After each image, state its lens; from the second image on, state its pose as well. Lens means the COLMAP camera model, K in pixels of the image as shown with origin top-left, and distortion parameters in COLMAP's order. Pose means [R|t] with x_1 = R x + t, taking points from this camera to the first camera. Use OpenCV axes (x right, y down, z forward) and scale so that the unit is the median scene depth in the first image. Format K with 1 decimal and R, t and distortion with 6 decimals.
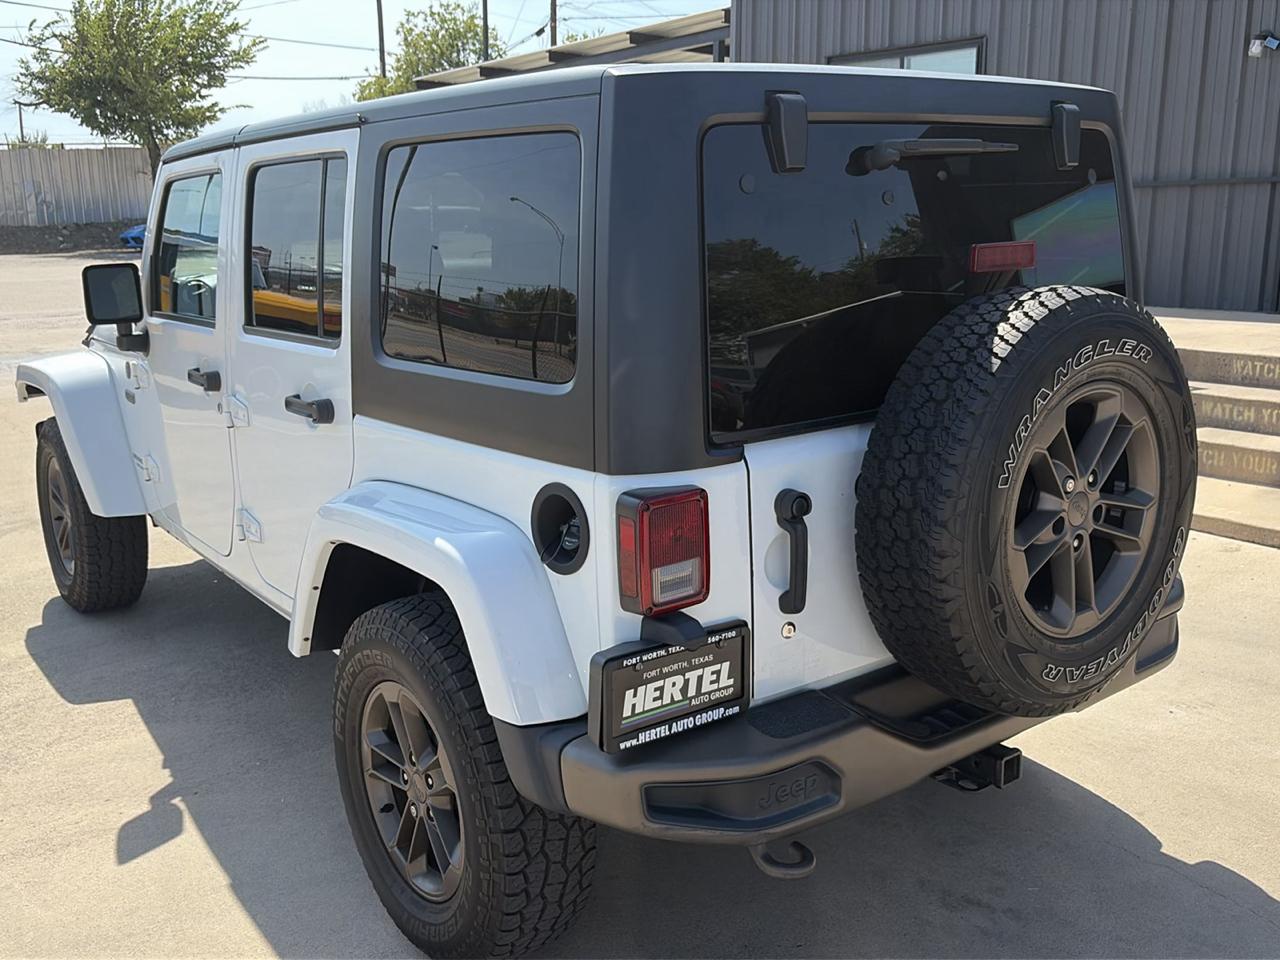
lens RADIAL K [[1248.1, 0, 640.0], [0, 1248.1, 480.0], [0, 0, 1]] dist [0.043105, -0.074976]
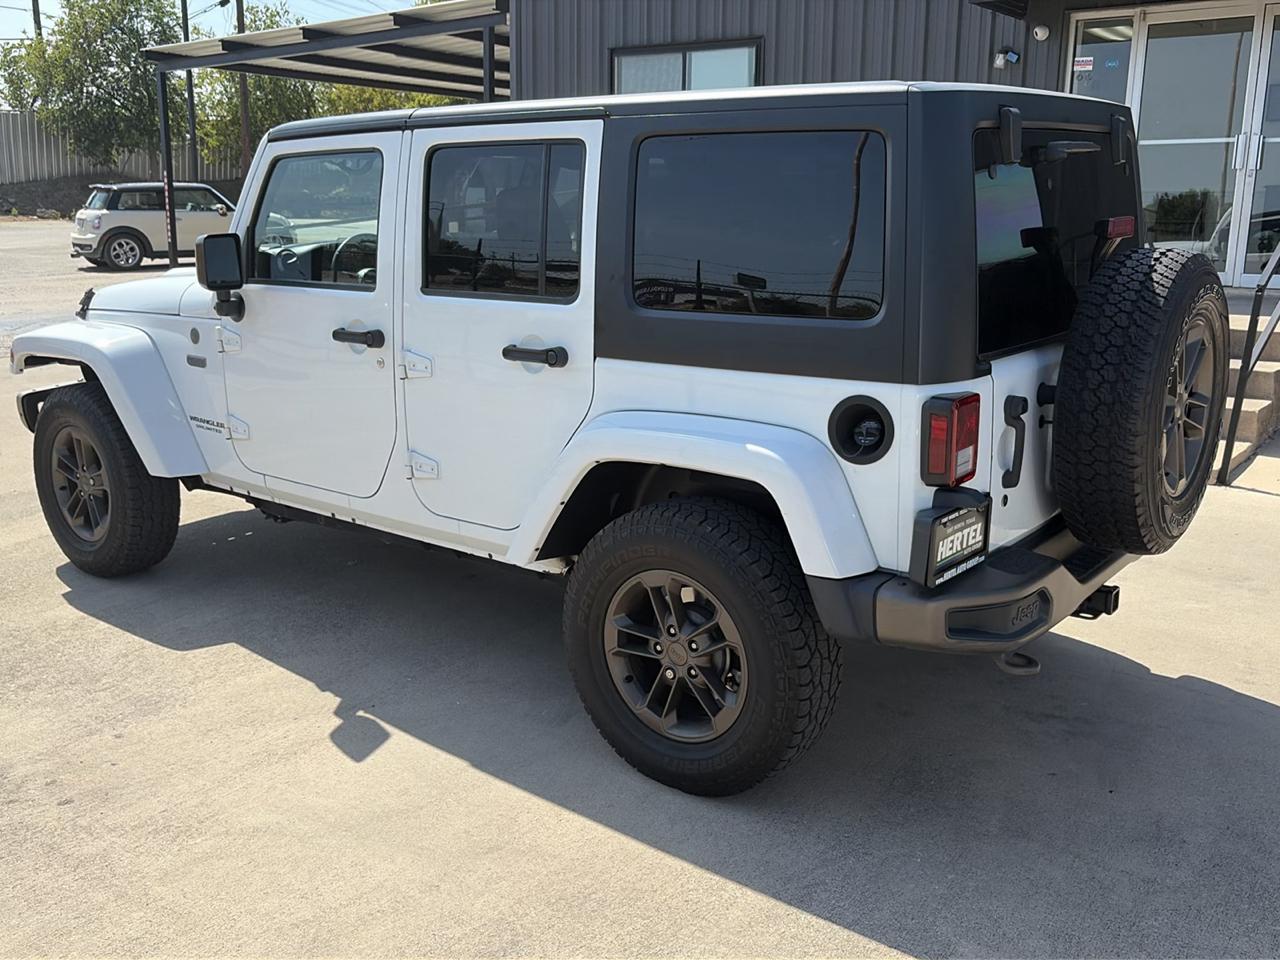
lens RADIAL K [[1248.1, 0, 640.0], [0, 1248.1, 480.0], [0, 0, 1]] dist [0.043105, -0.074976]
pose [[0.967351, -0.044807, 0.249448, -0.619378], [0.041409, 0.998964, 0.018855, 0.056797], [-0.250034, -0.007910, 0.968205, -0.229153]]
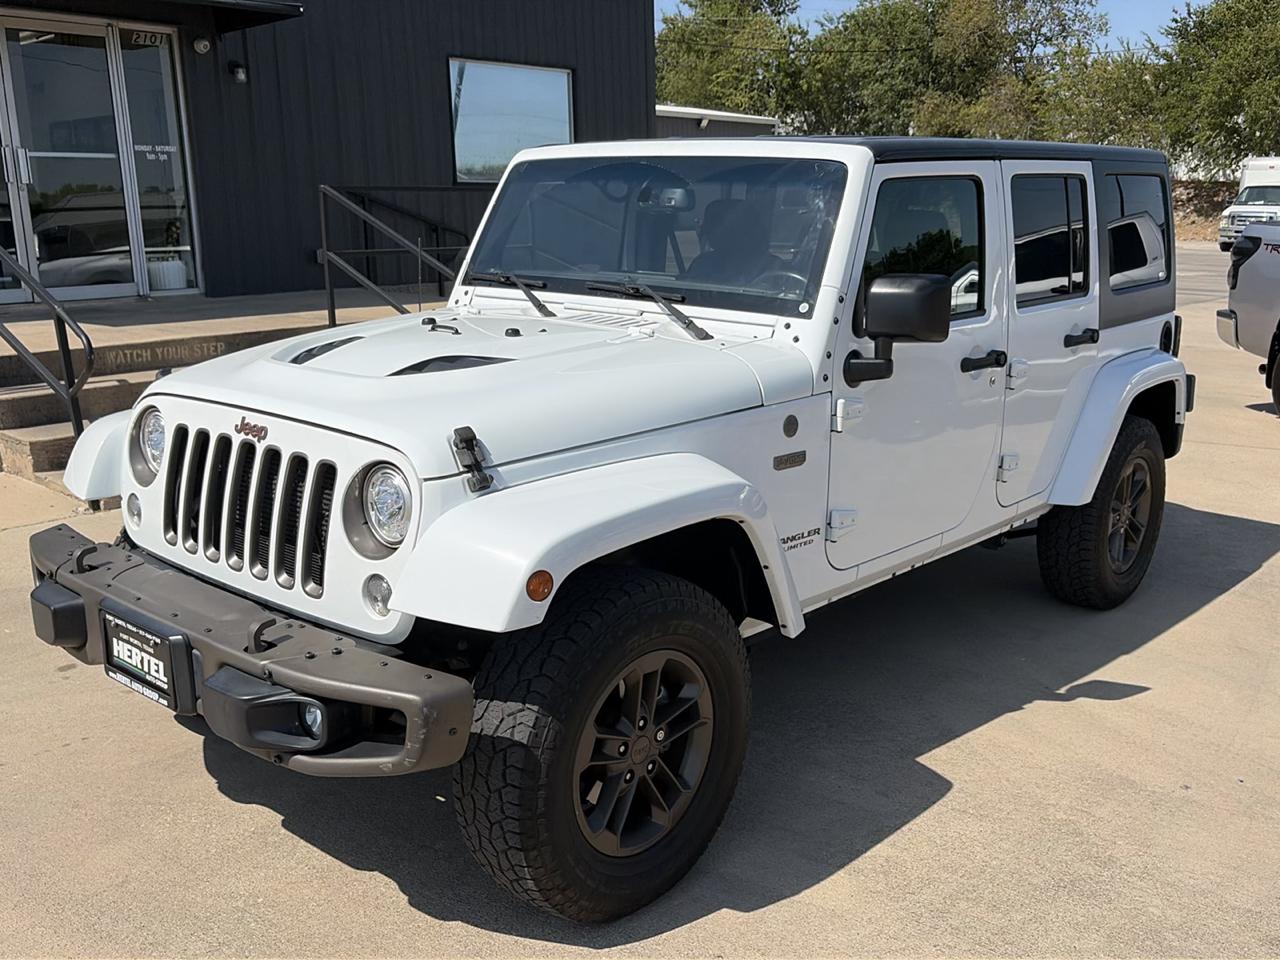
lens RADIAL K [[1242.9, 0, 647.1], [0, 1242.9, 479.0], [0, 0, 1]] dist [0.015123, 0.011935]
pose [[-0.207350, -0.206109, 0.956308, -2.201537], [0.212531, 0.944714, 0.249692, -0.519503], [-0.954901, 0.255019, -0.152082, 2.376105]]
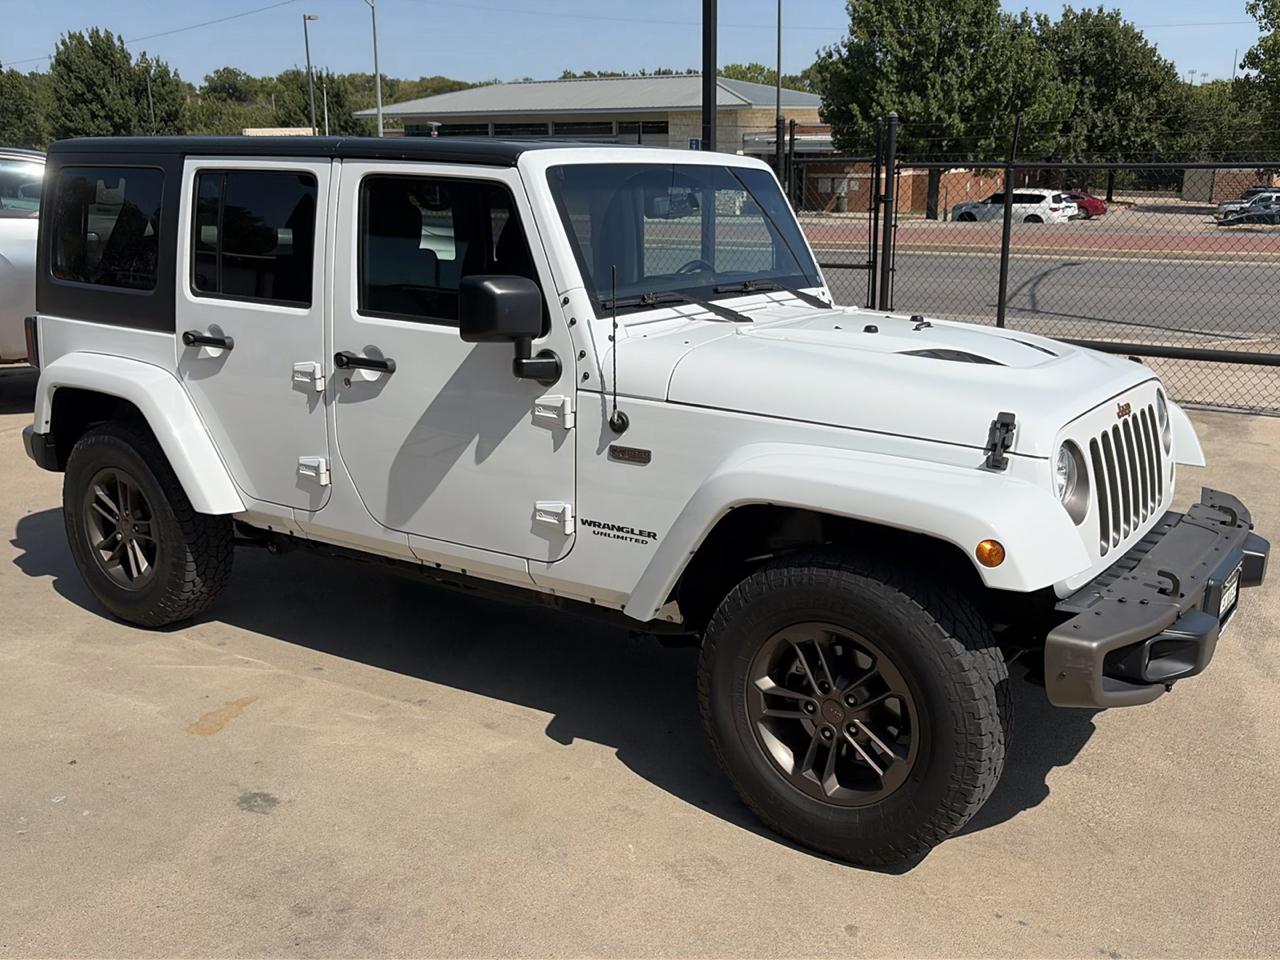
lens RADIAL K [[1248.1, 0, 640.0], [0, 1248.1, 480.0], [0, 0, 1]] dist [0.043105, -0.074976]
pose [[-0.949569, 0.088406, -0.300836, 0.222581], [-0.057444, 0.894144, 0.444079, -0.911519], [0.308250, 0.438966, -0.843973, 3.740892]]
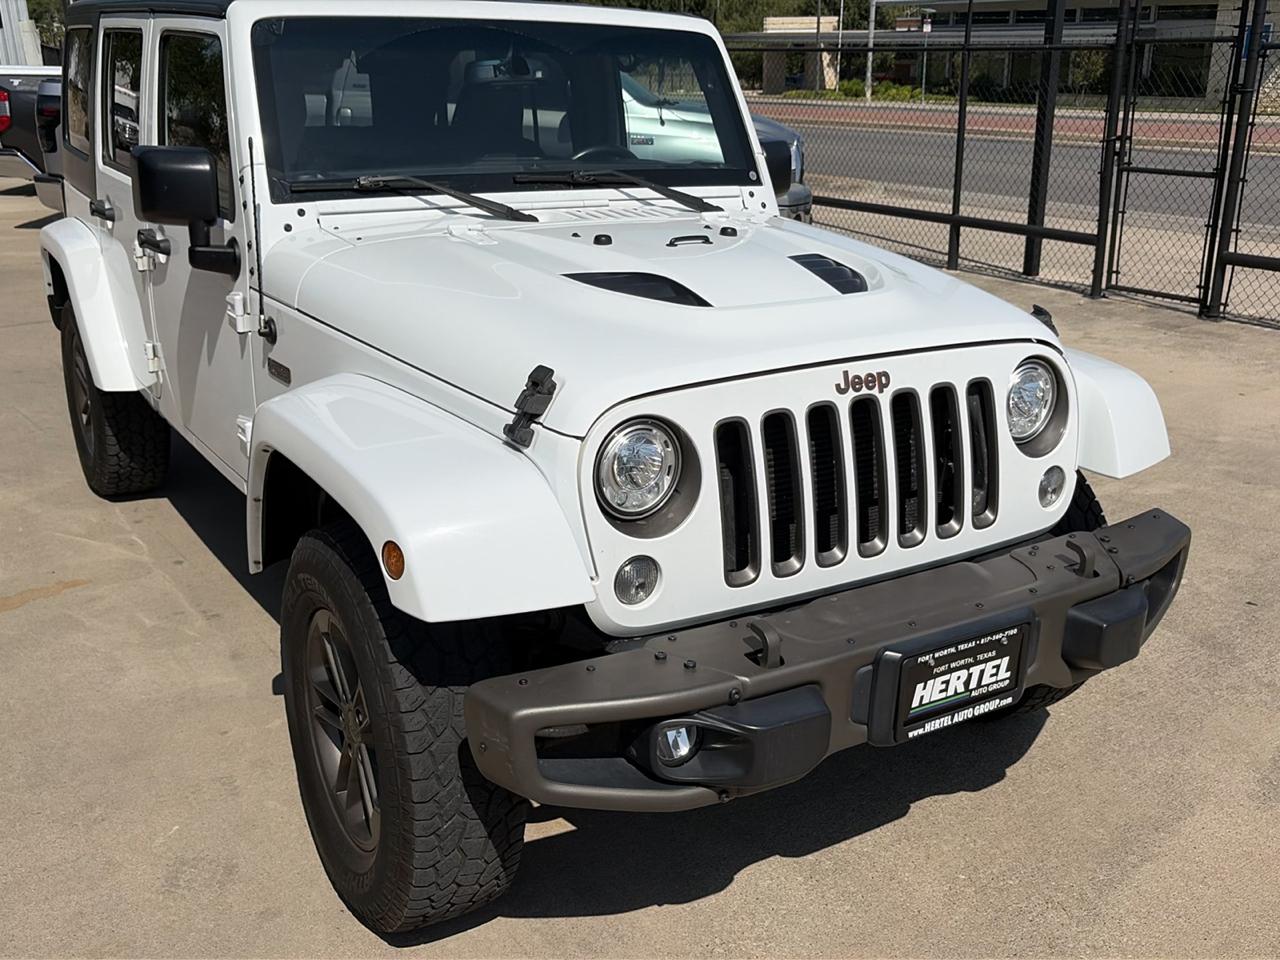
lens RADIAL K [[1248.1, 0, 640.0], [0, 1248.1, 480.0], [0, 0, 1]] dist [0.043105, -0.074976]
pose [[-0.995577, -0.025945, 0.090298, -0.738339], [0.024899, 0.853883, 0.519868, -0.814801], [-0.090592, 0.519817, -0.849460, 3.531413]]
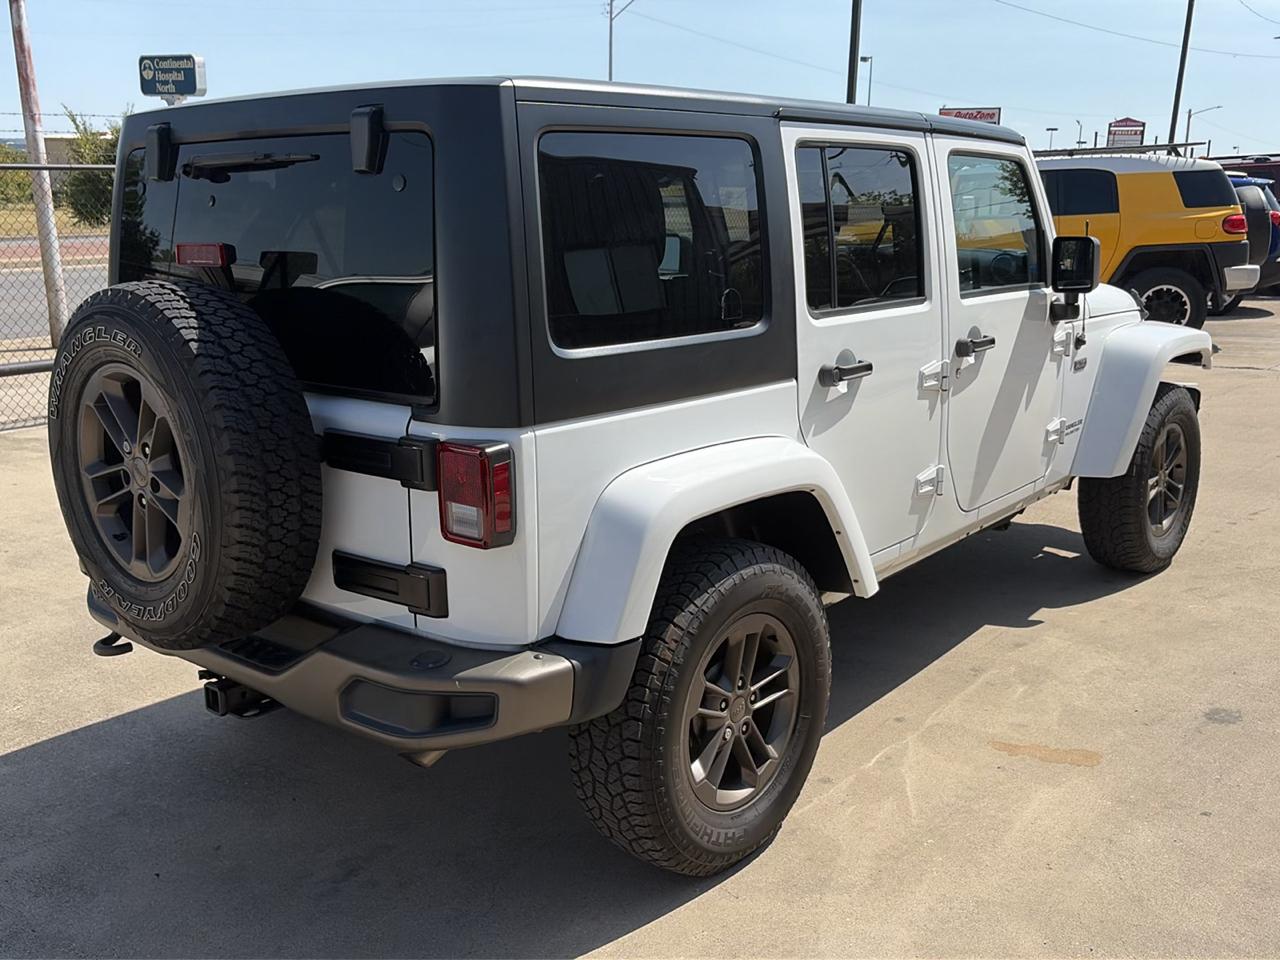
lens RADIAL K [[1248.1, 0, 640.0], [0, 1248.1, 480.0], [0, 0, 1]] dist [0.043105, -0.074976]
pose [[0.218402, 0.238319, -0.946311, 1.622200], [-0.210246, 0.958439, 0.192849, -0.303887], [0.952941, 0.156840, 0.259431, 1.182725]]
